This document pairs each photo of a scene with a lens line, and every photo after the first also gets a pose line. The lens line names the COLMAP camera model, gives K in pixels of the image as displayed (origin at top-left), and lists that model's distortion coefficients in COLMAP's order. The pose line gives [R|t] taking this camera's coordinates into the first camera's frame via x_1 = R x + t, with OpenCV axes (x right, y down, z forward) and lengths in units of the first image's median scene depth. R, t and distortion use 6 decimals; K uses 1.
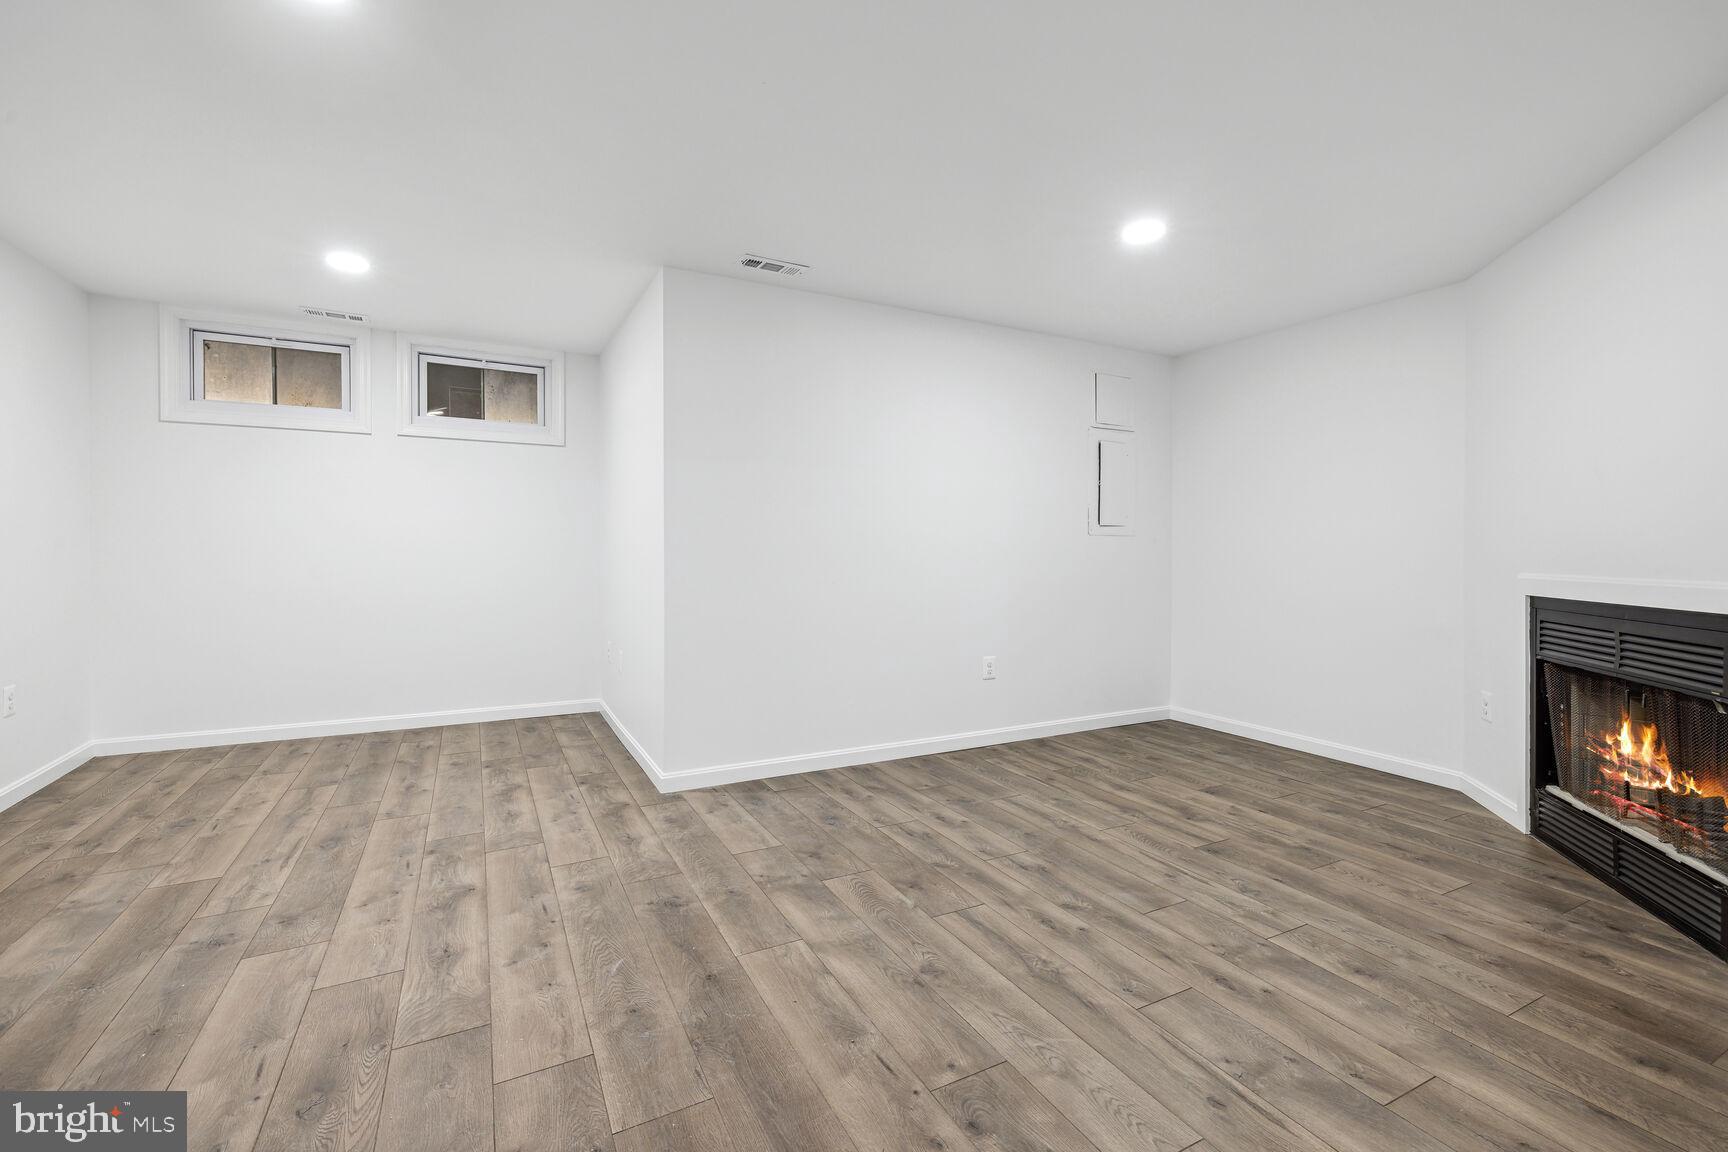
lens RADIAL K [[743.7, 0, 865.5], [0, 743.7, 533.4], [0, 0, 1]] dist [0.001462, 0.000474]
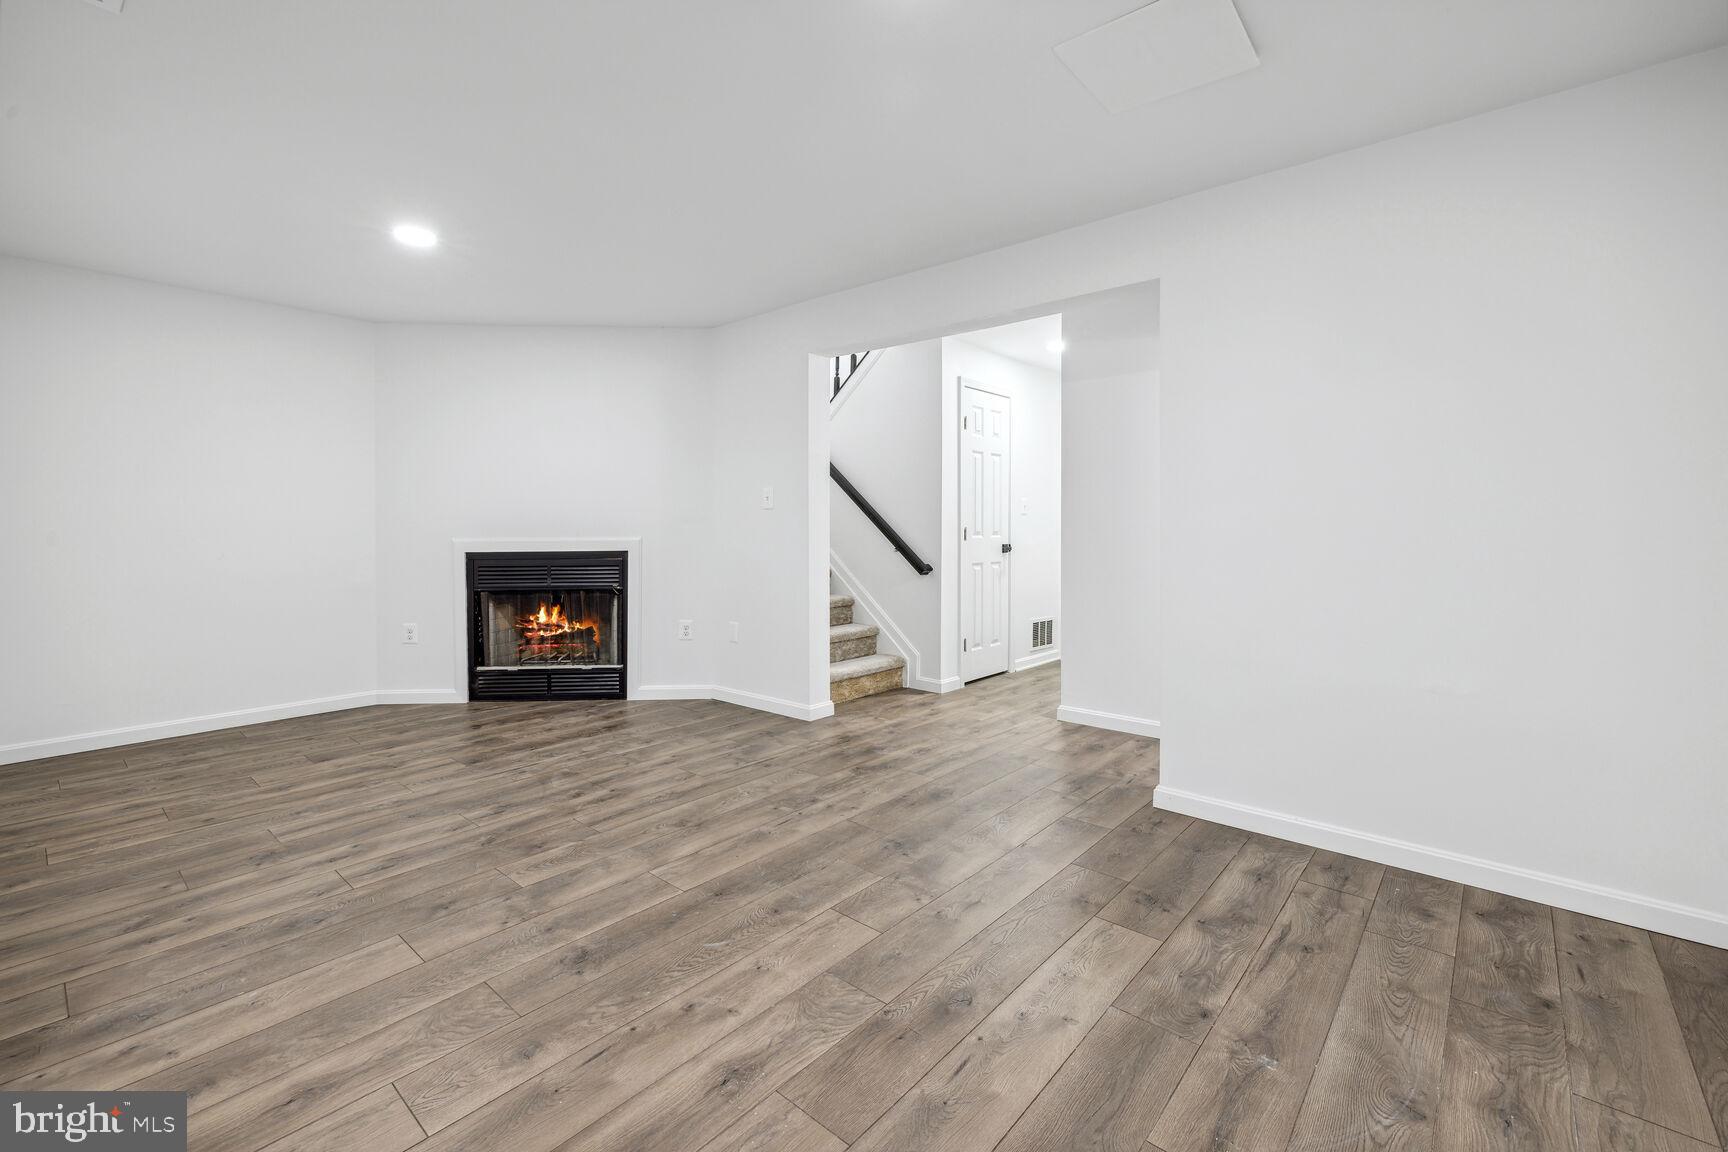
lens RADIAL K [[743.7, 0, 865.5], [0, 743.7, 533.4], [0, 0, 1]] dist [0.001462, 0.000474]
pose [[-0.367437, -0.016753, 0.929897, -1.099716], [-0.018398, 0.999773, 0.010742, 0.012800], [-0.929866, -0.013162, -0.367662, 0.983768]]
